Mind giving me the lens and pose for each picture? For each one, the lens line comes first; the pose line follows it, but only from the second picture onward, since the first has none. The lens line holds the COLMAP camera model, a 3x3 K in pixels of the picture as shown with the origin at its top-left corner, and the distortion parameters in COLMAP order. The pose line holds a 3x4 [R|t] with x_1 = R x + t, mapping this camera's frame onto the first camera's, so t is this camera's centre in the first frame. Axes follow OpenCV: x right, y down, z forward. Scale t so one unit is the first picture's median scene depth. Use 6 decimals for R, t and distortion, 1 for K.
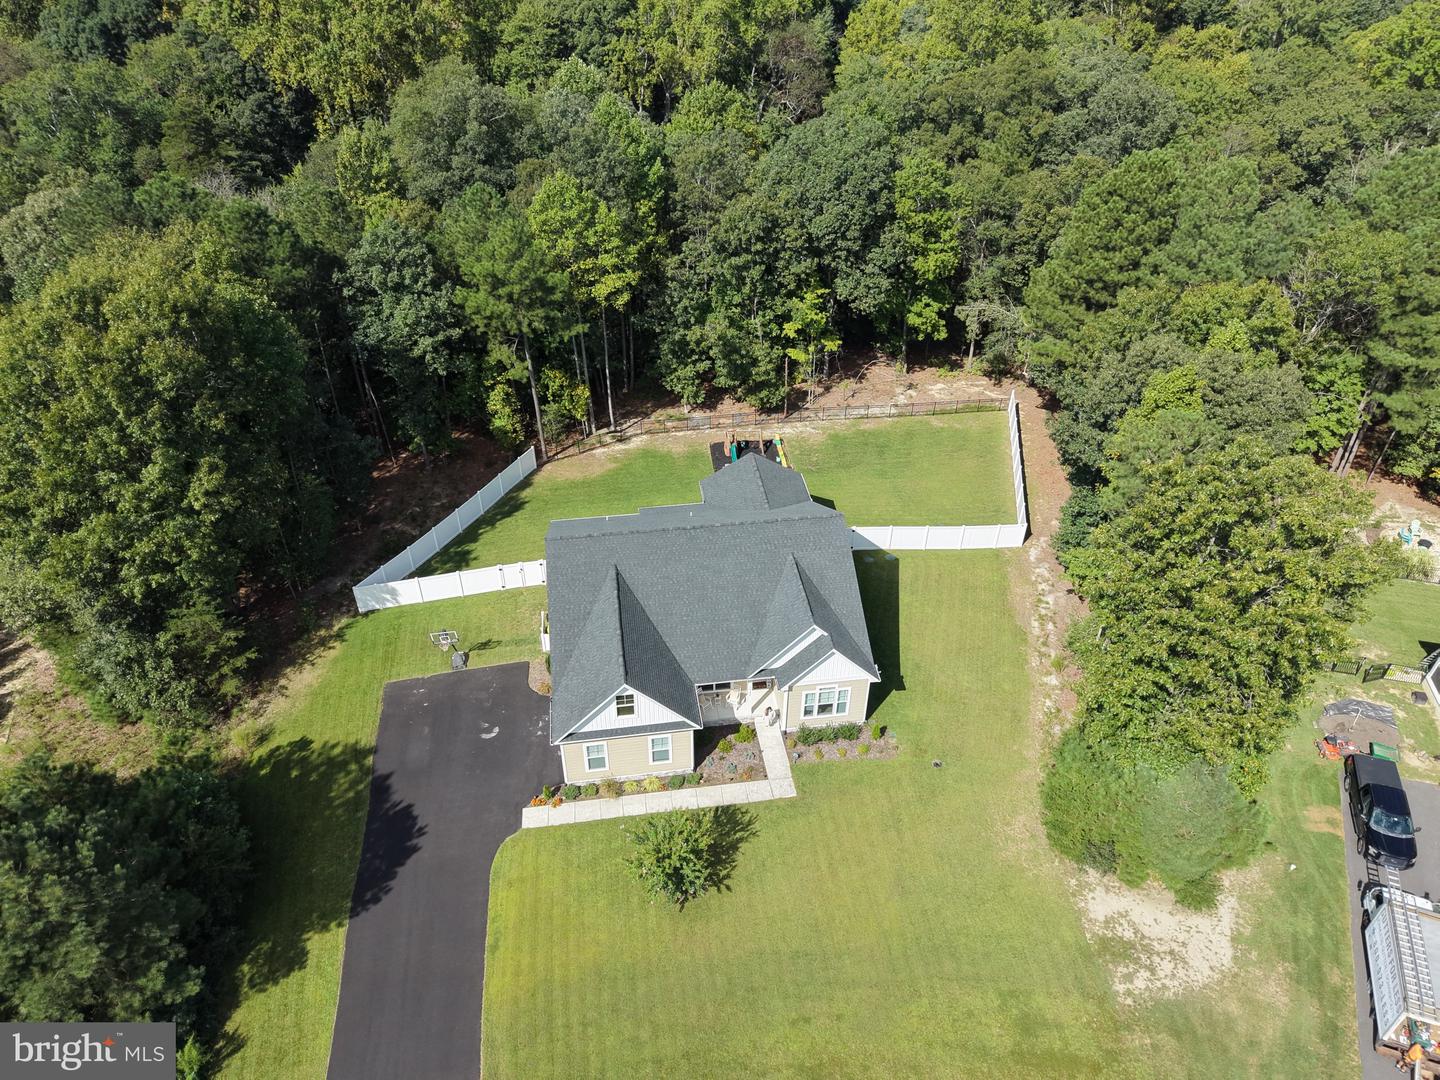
lens RADIAL K [[965.9, 0, 720.0], [0, 965.9, 540.0], [0, 0, 1]] dist [0.003516, -0.000887]
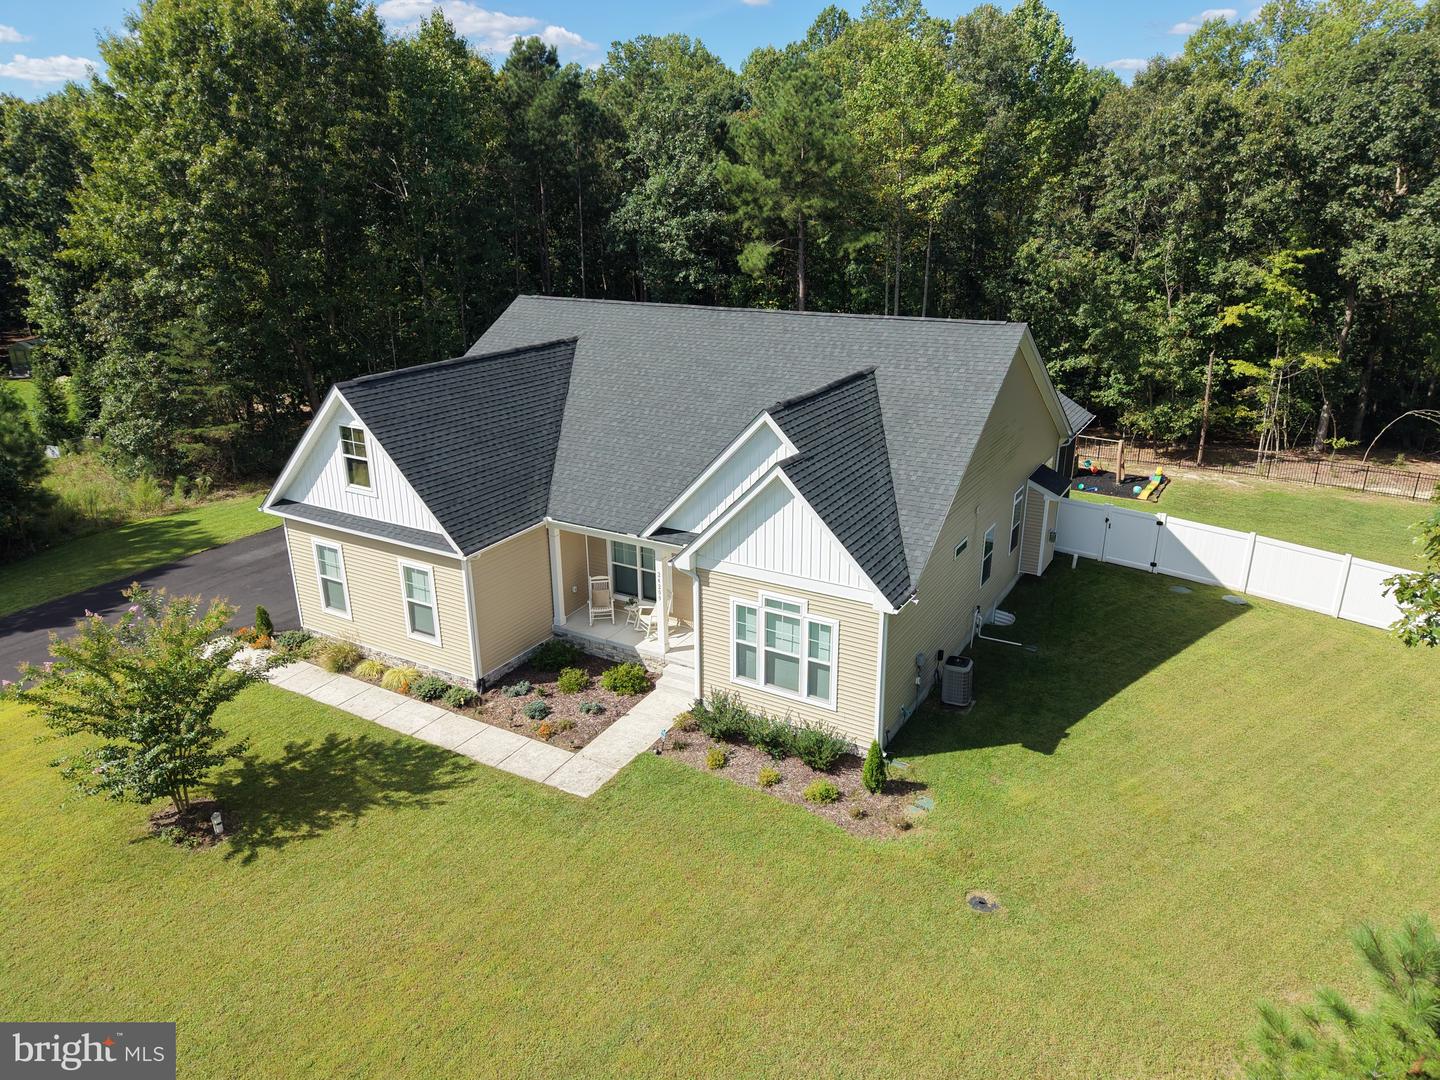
lens RADIAL K [[987.6, 0, 703.3], [0, 987.6, 530.8], [0, 0, 1]] dist [-0.011210, 0.000676]
pose [[0.777057, 0.195345, -0.598350, 0.322298], [-0.369577, 0.911100, -0.182508, 0.210236], [0.509505, 0.362955, 0.780172, 0.635444]]
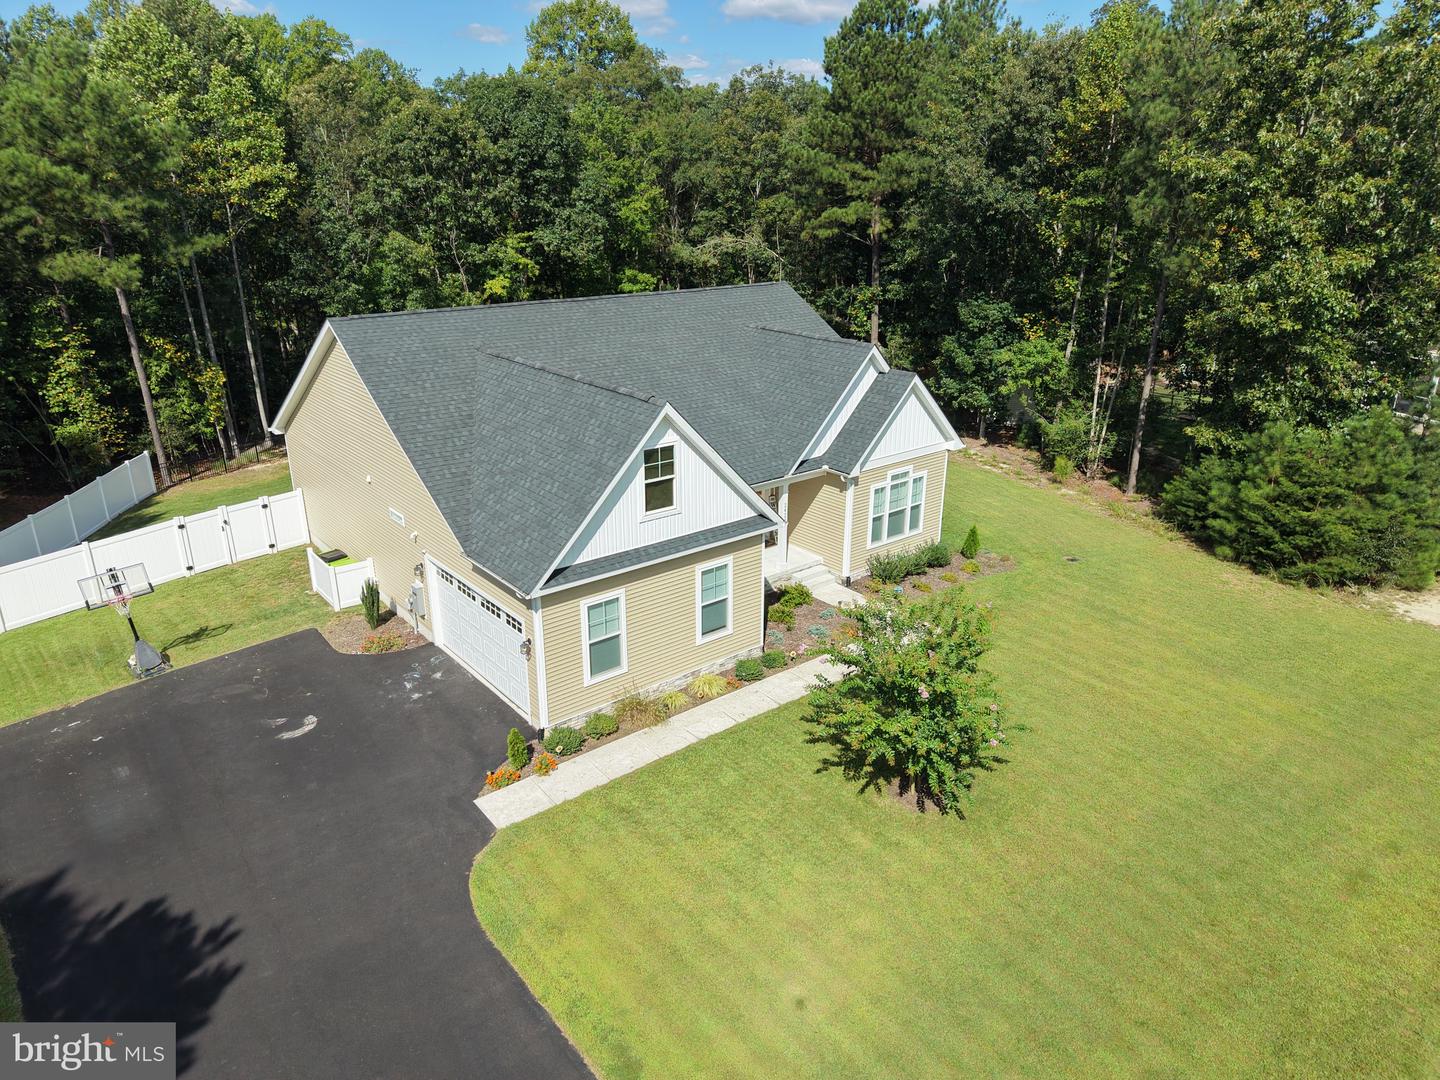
lens RADIAL K [[965.9, 0, 720.0], [0, 965.9, 540.0], [0, 0, 1]] dist [0.003516, -0.000887]
pose [[0.858990, -0.180936, 0.478955, -0.273865], [0.309700, 0.928548, -0.204658, 0.274512], [-0.407703, 0.324132, 0.853649, 0.537021]]
